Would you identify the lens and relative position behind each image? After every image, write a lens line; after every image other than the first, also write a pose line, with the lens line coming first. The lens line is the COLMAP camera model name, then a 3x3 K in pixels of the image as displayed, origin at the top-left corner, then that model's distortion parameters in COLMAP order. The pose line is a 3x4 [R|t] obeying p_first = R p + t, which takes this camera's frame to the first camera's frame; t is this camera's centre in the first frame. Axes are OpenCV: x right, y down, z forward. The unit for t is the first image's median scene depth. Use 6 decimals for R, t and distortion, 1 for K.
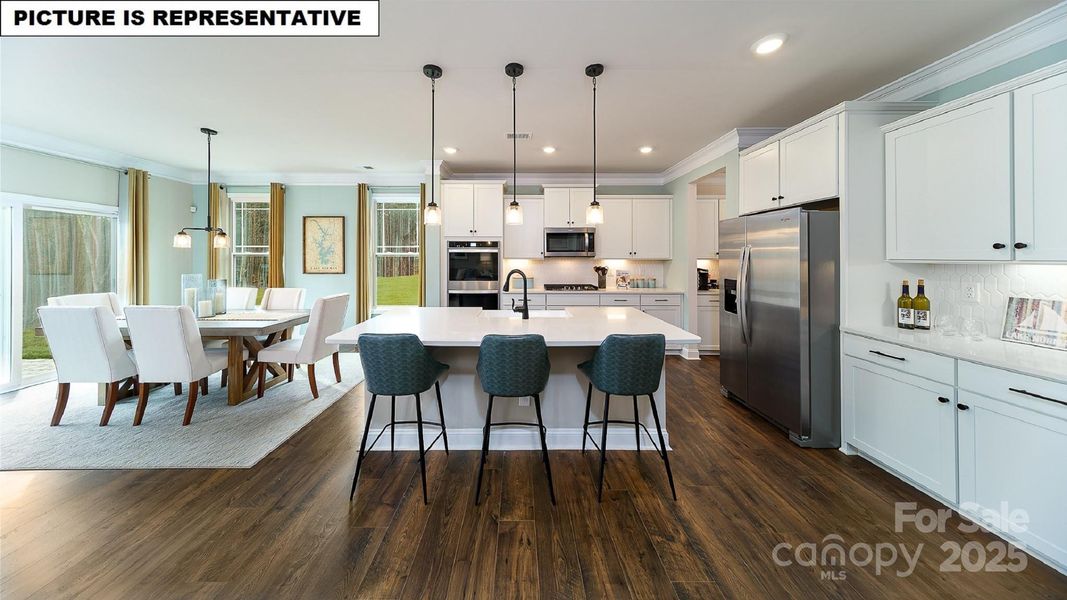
lens RADIAL K [[306.1, 0, 517.7], [0, 306.1, 257.5], [0, 0, 1]] dist [0.000330, -0.000006]
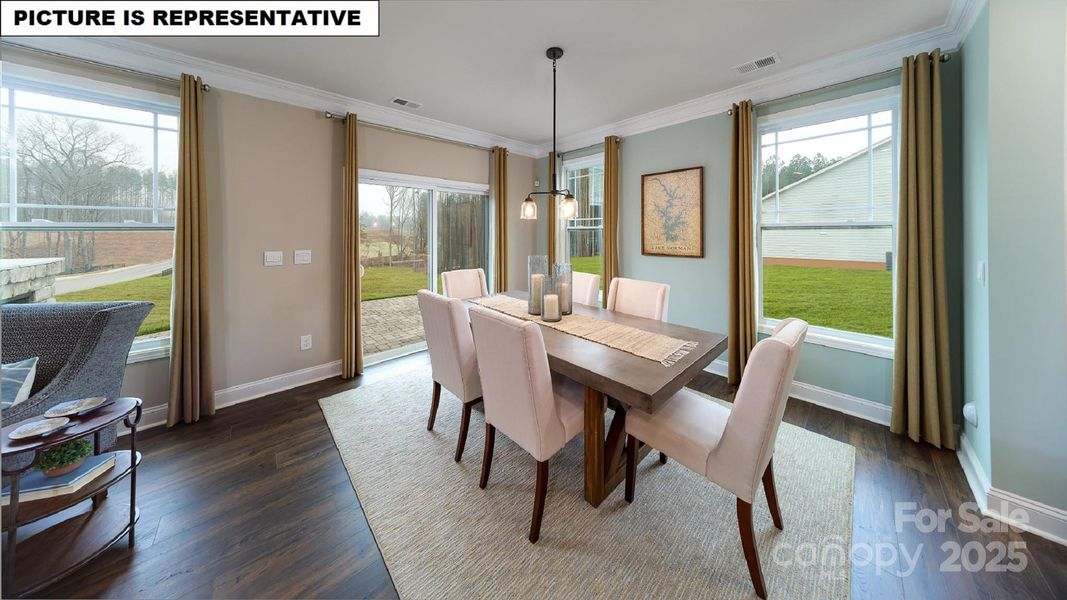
lens RADIAL K [[304.7, 0, 533.5], [0, 304.7, 232.4], [0, 0, 1]] dist [0.000052, 0.000015]
pose [[0.680108, -0.000218, -0.733112, -0.394708], [0.004416, 0.999983, 0.003800, -0.003368], [0.733099, -0.005822, 0.680097, 0.365463]]
